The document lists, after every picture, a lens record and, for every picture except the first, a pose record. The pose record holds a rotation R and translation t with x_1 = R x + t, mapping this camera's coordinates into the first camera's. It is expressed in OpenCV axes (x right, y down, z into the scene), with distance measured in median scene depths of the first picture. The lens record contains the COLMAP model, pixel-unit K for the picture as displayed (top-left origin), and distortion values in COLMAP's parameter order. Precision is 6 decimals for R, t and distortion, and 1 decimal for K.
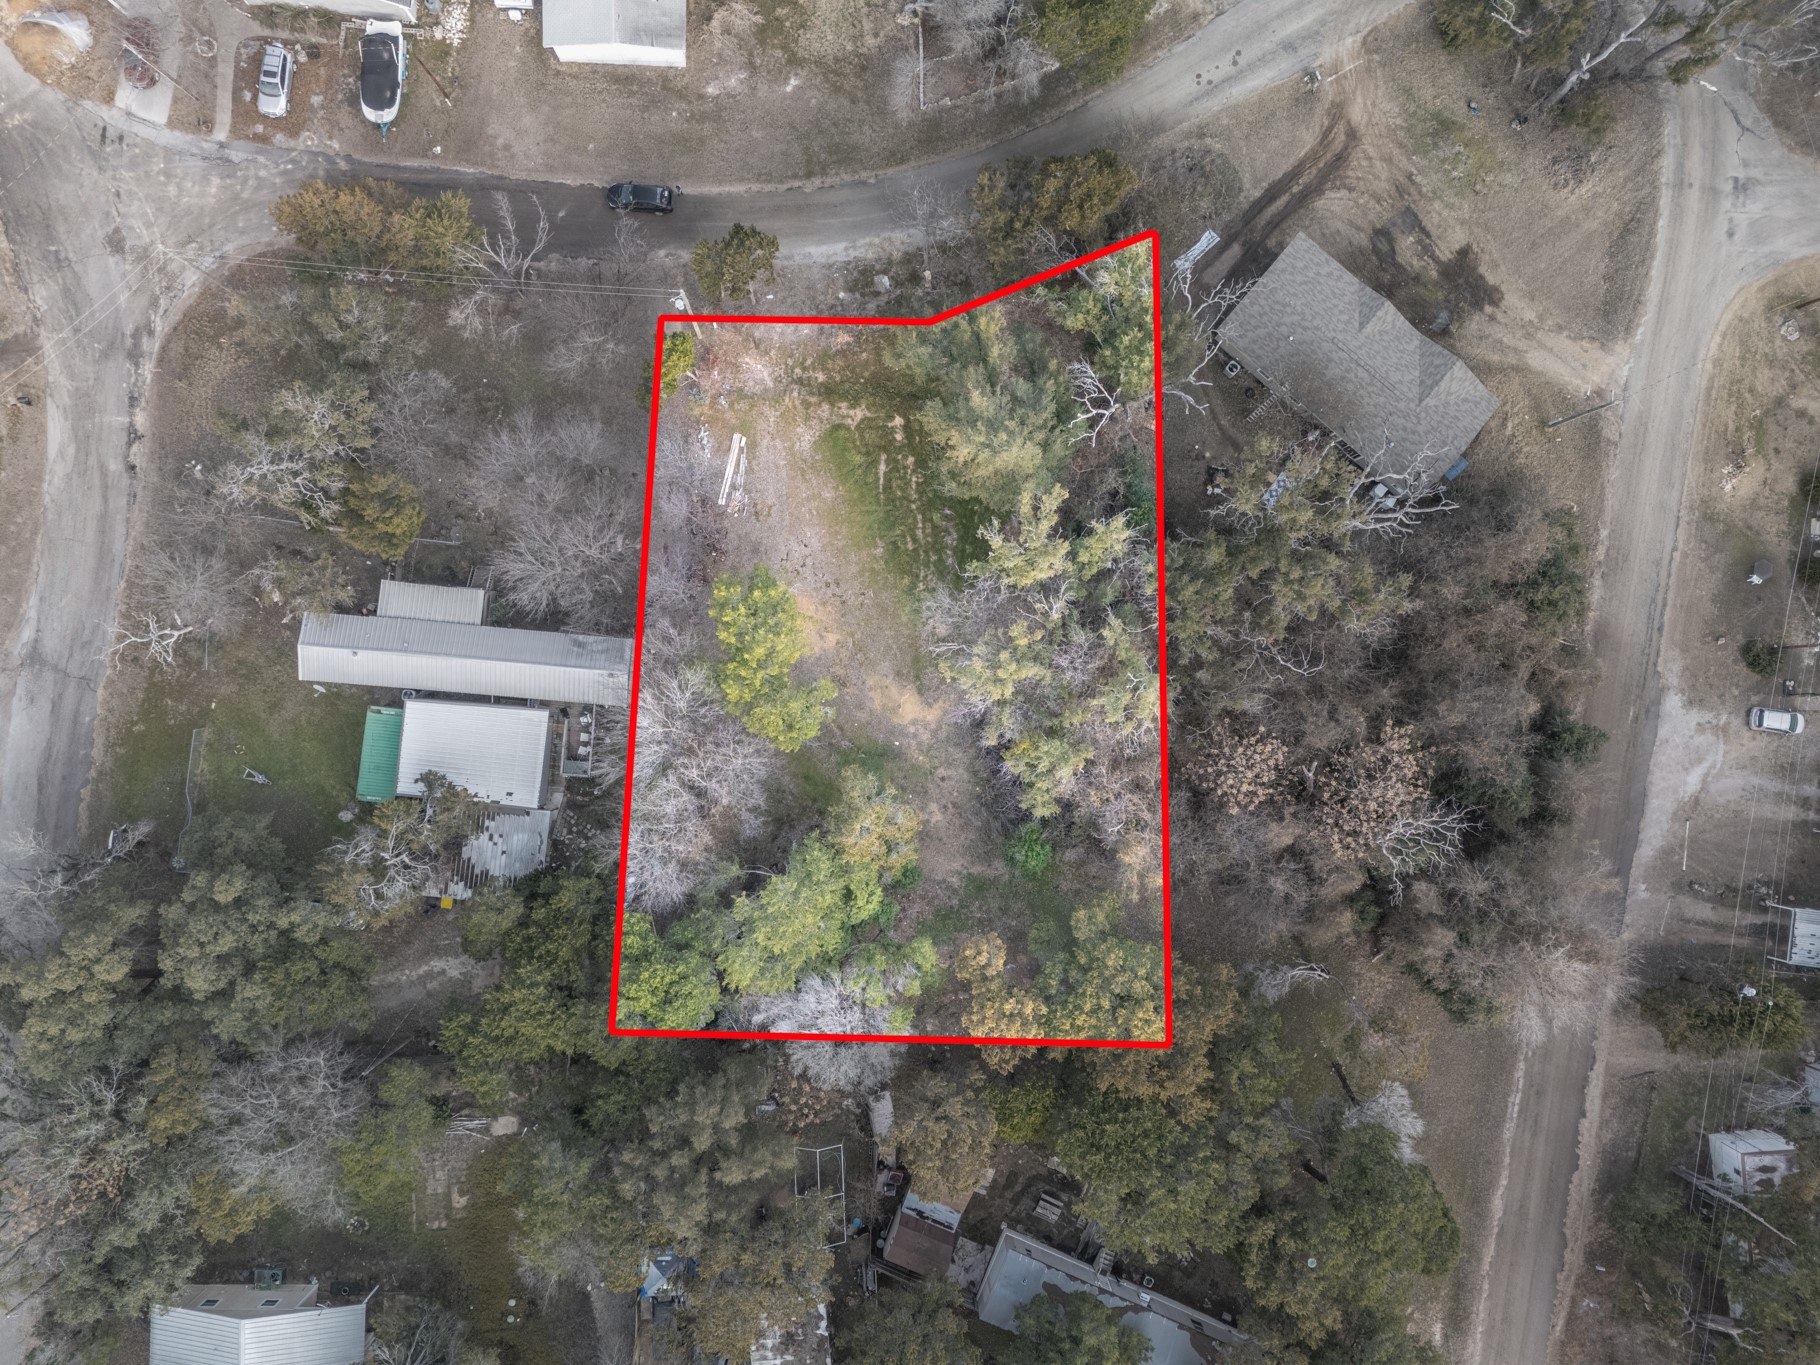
lens RADIAL K [[1302.8, 0, 910.0], [0, 1302.8, 682.5], [0, 0, 1]] dist [0.000433, -0.098729]
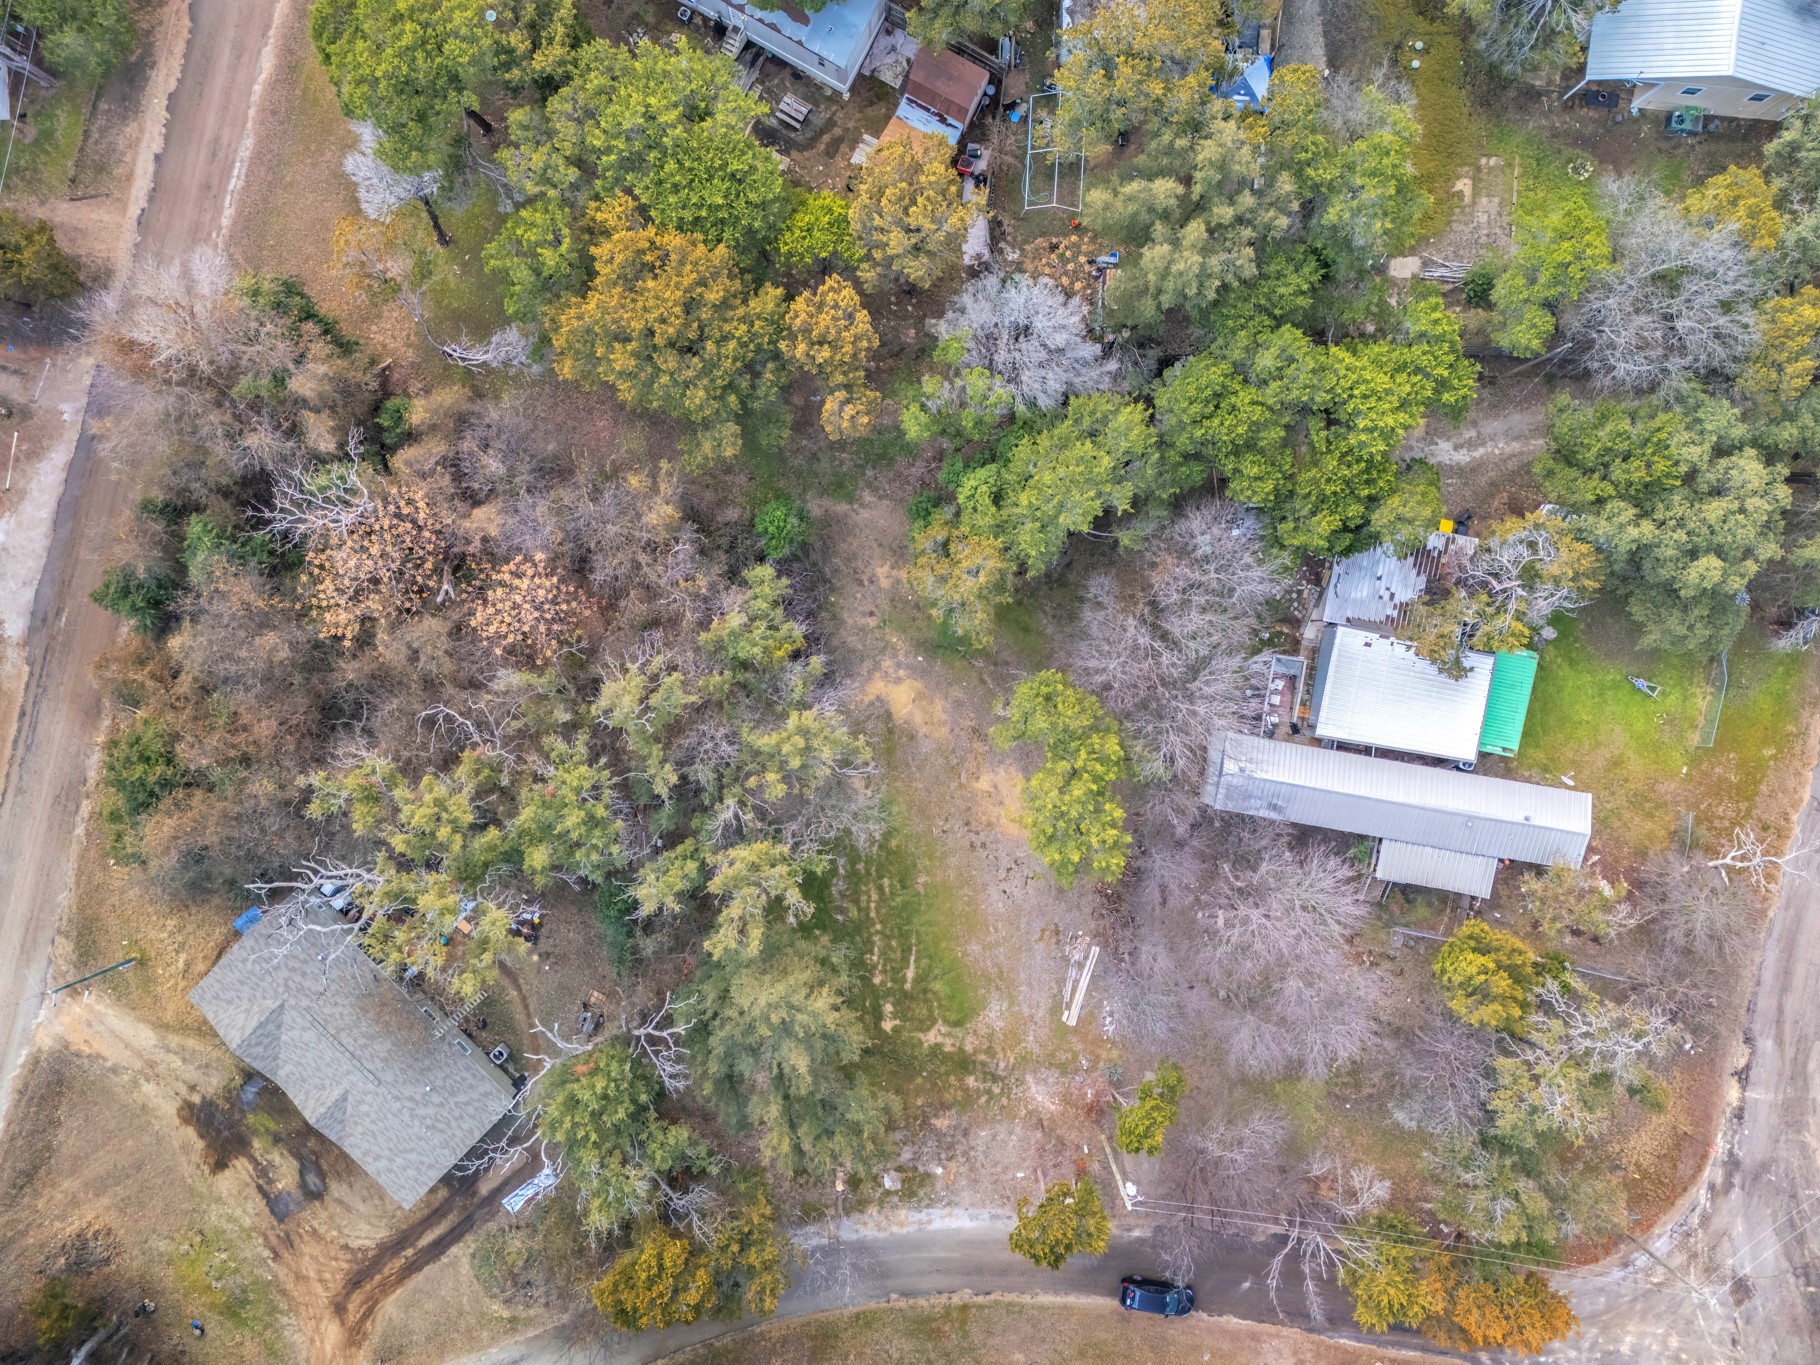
lens RADIAL K [[1353.2, 0, 914.5], [0, 1353.2, 675.7], [0, 0, 1]] dist [0.006108, -0.080695]
pose [[-0.995697, -0.084074, -0.038973, 0.031425], [0.084375, -0.996415, -0.006152, 0.045355], [-0.038316, -0.009414, 0.999221, 0.101113]]
